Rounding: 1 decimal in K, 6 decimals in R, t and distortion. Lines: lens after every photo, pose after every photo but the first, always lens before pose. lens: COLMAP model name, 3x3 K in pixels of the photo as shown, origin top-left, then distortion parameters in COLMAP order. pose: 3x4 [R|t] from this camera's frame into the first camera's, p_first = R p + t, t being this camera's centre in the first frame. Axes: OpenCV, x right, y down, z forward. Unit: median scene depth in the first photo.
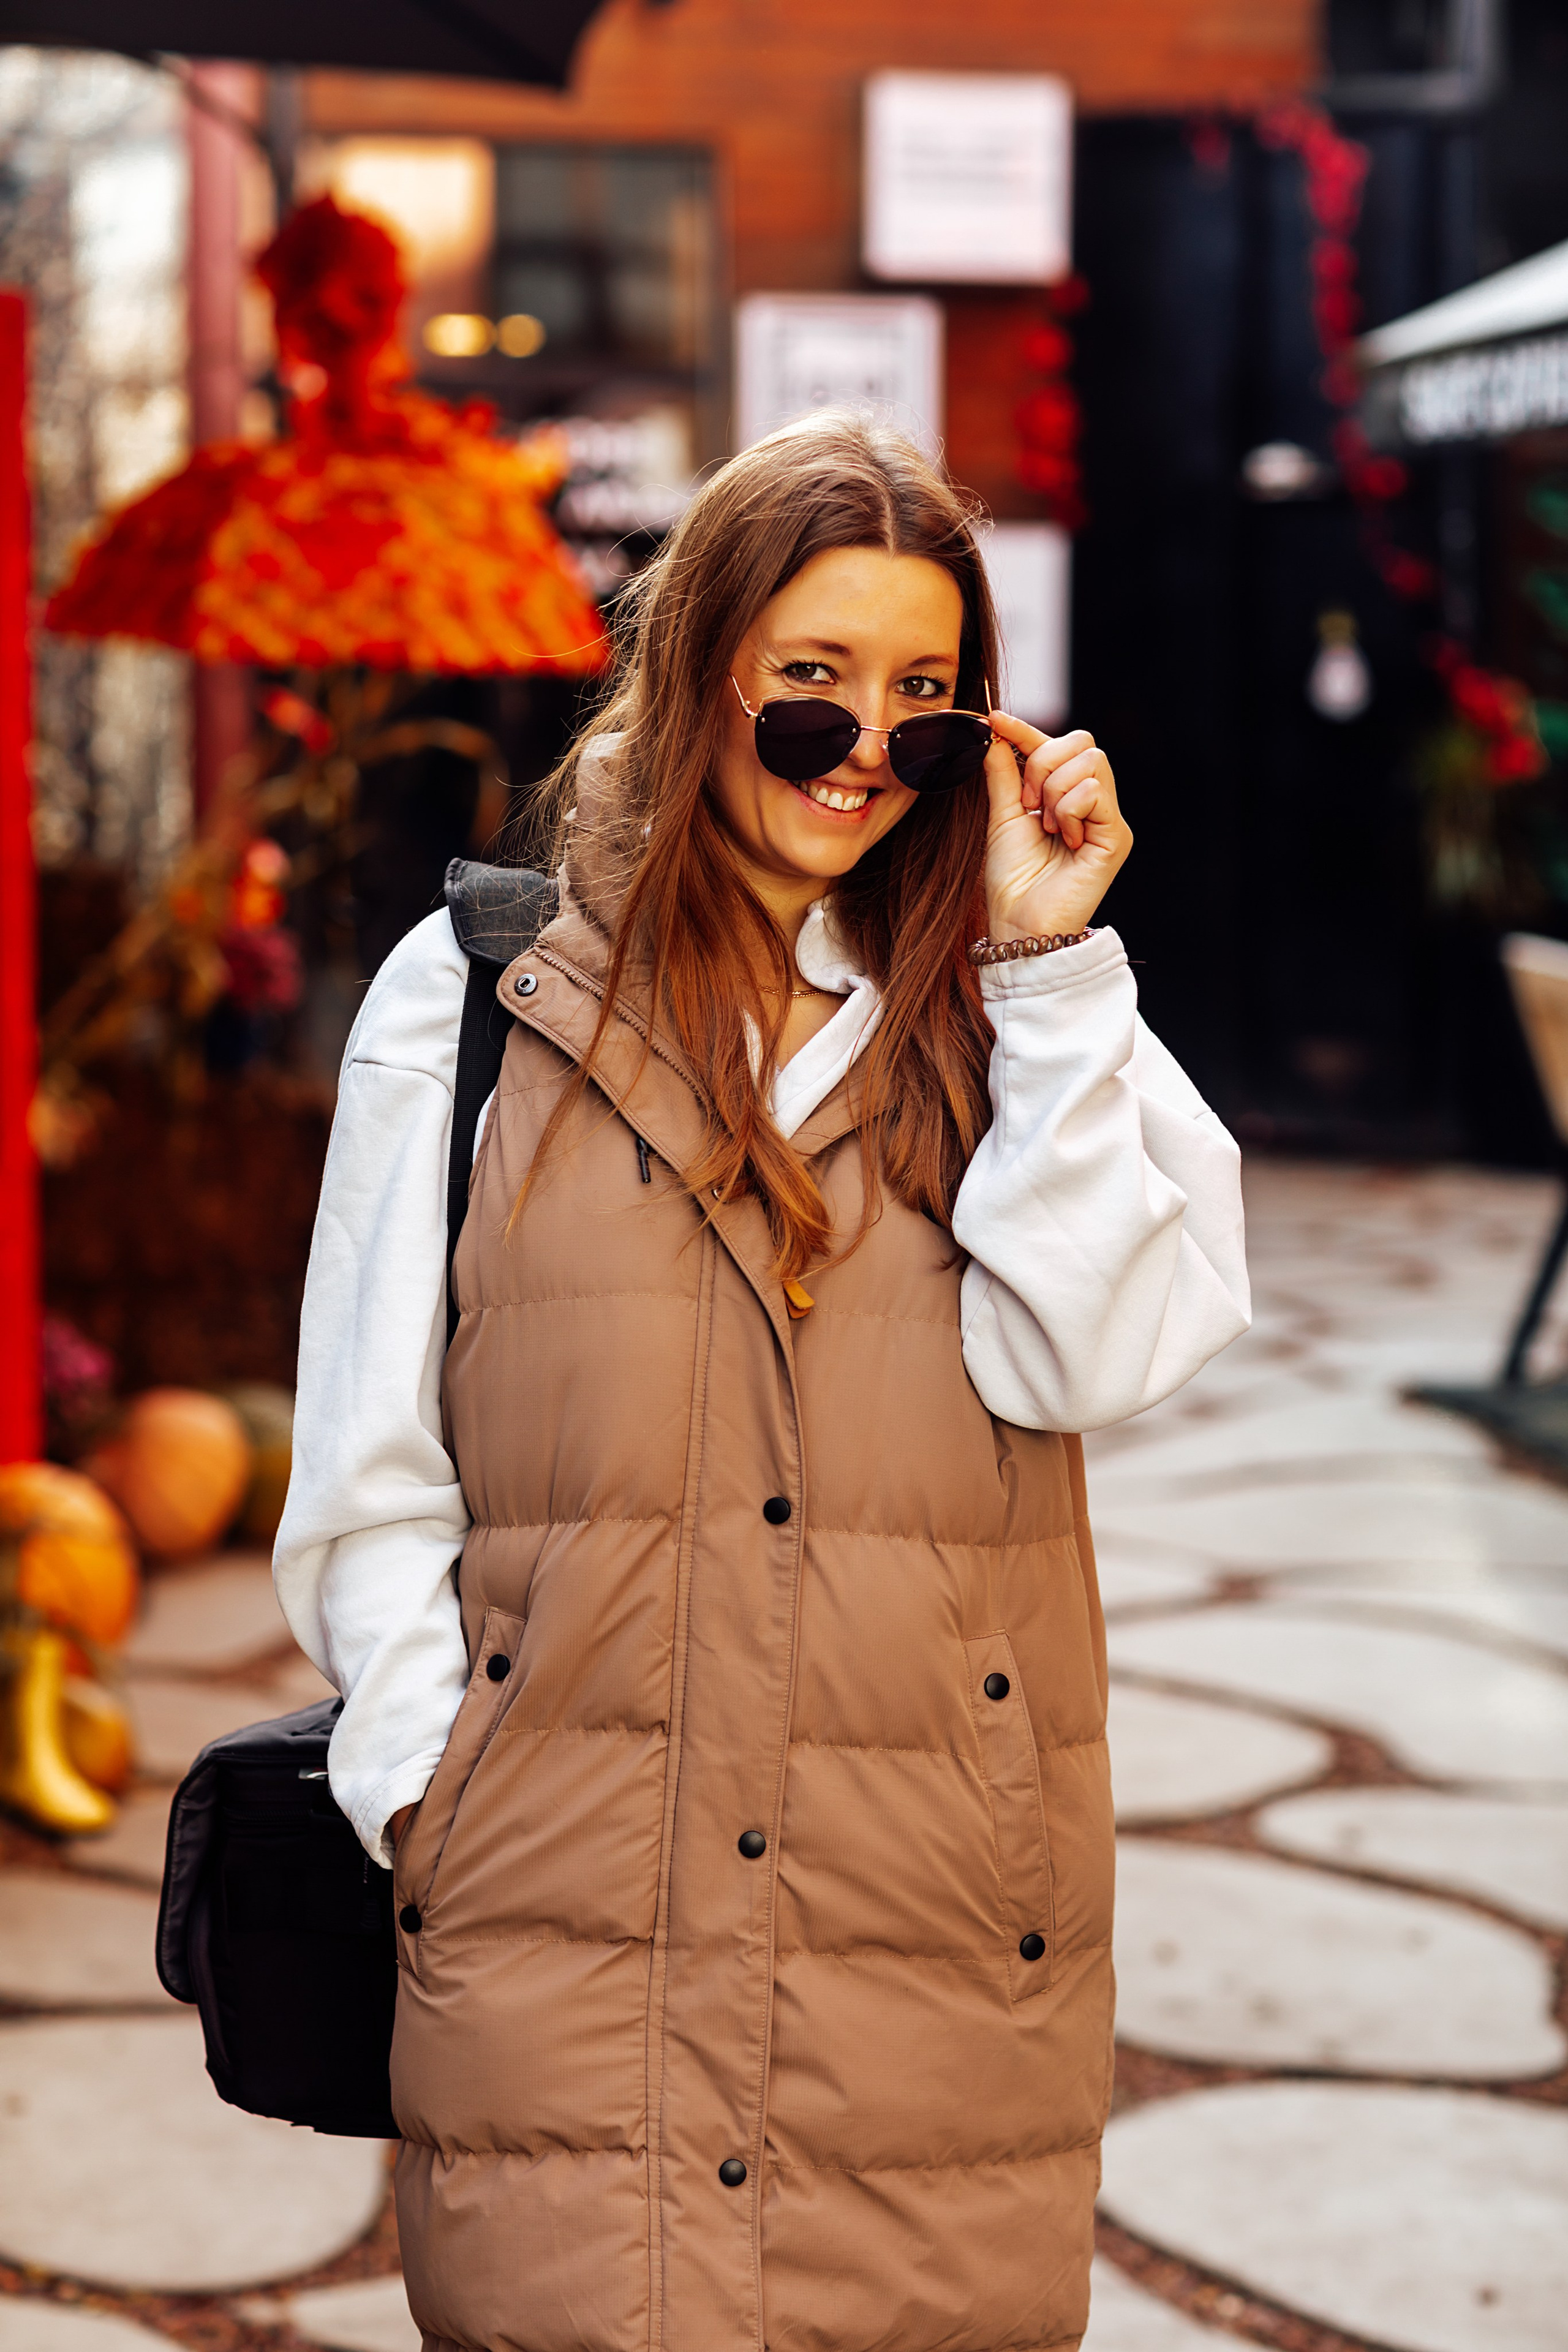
lens RADIAL K [[5514.0, 0, 784.0], [0, 5514.0, 1176.0], [0, 0, 1]] dist [-0.072461, -0.288065]
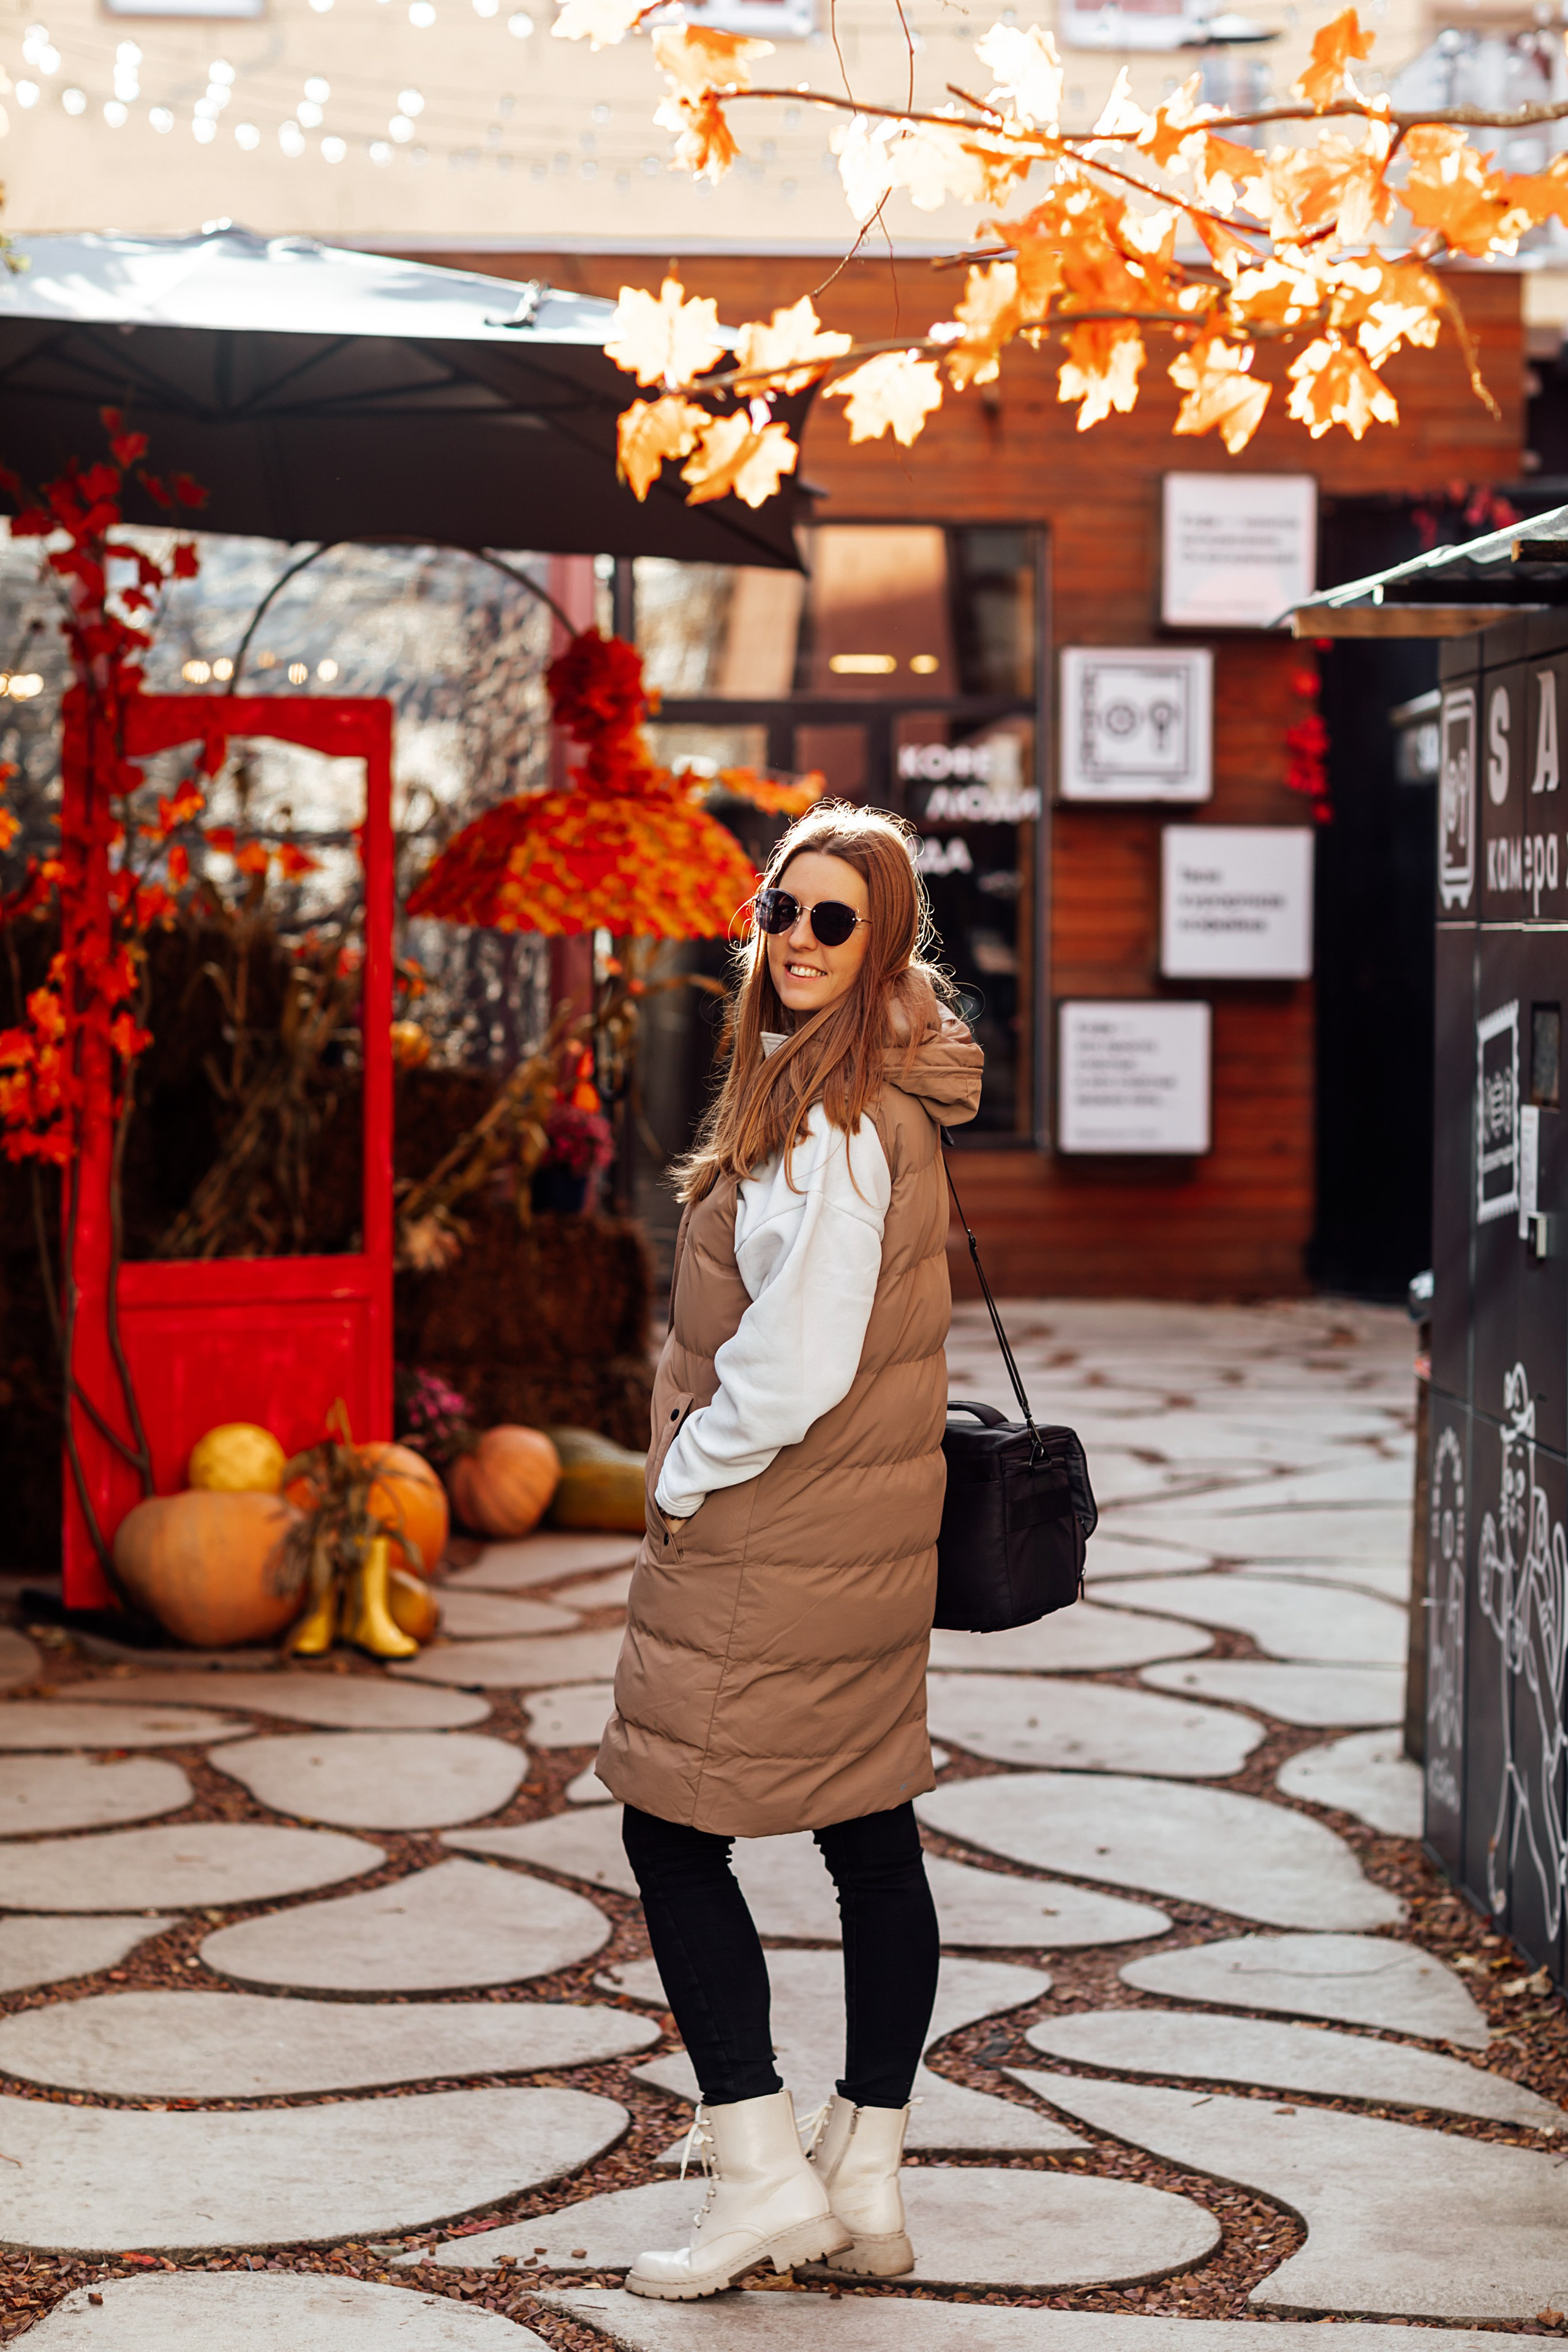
lens RADIAL K [[5514.0, 0, 784.0], [0, 5514.0, 1176.0], [0, 0, 1]] dist [-0.072461, -0.288065]
pose [[0.993171, 0.008258, -0.116374, 0.156033], [-0.013645, 0.998868, -0.045567, 0.045763], [0.115866, 0.046844, 0.992160, -0.541989]]
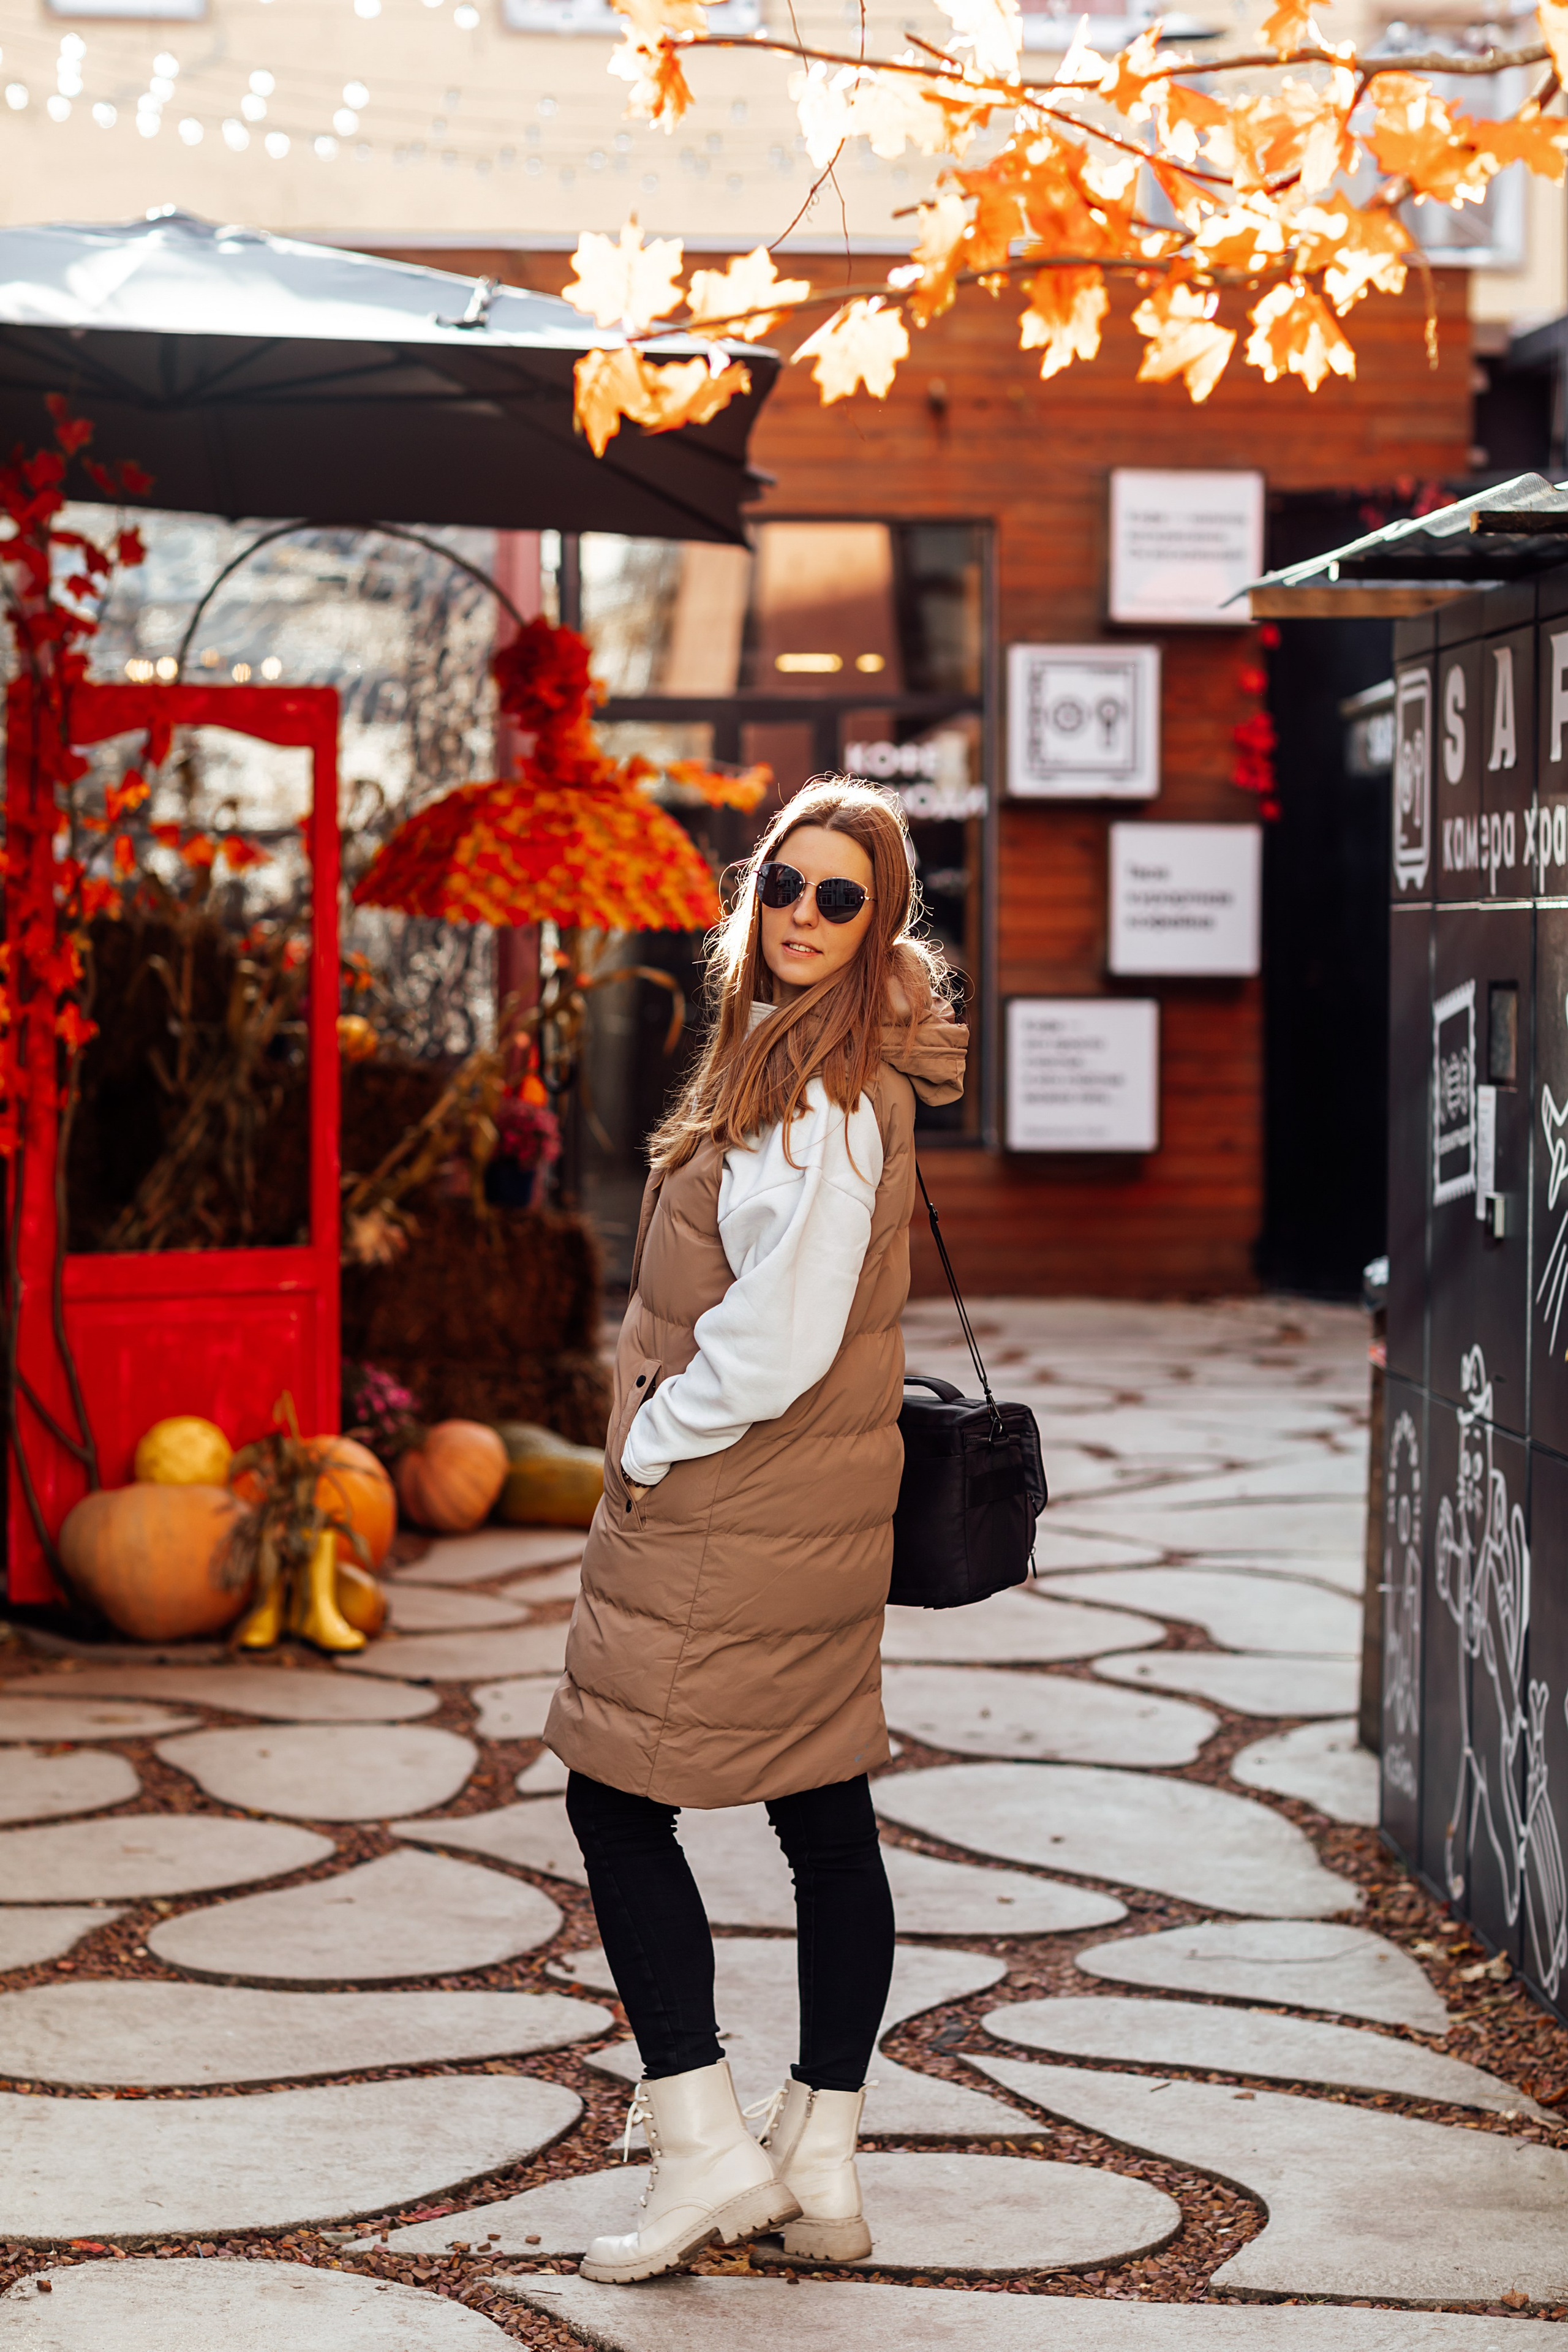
lens RADIAL K [[5514.0, 0, 784.0], [0, 5514.0, 1176.0], [0, 0, 1]] dist [-0.072461, -0.288065]
pose [[0.994326, 0.006676, -0.106167, 0.153518], [-0.011778, 0.998801, -0.047507, 0.050700], [0.105722, 0.048488, 0.993213, -0.534148]]
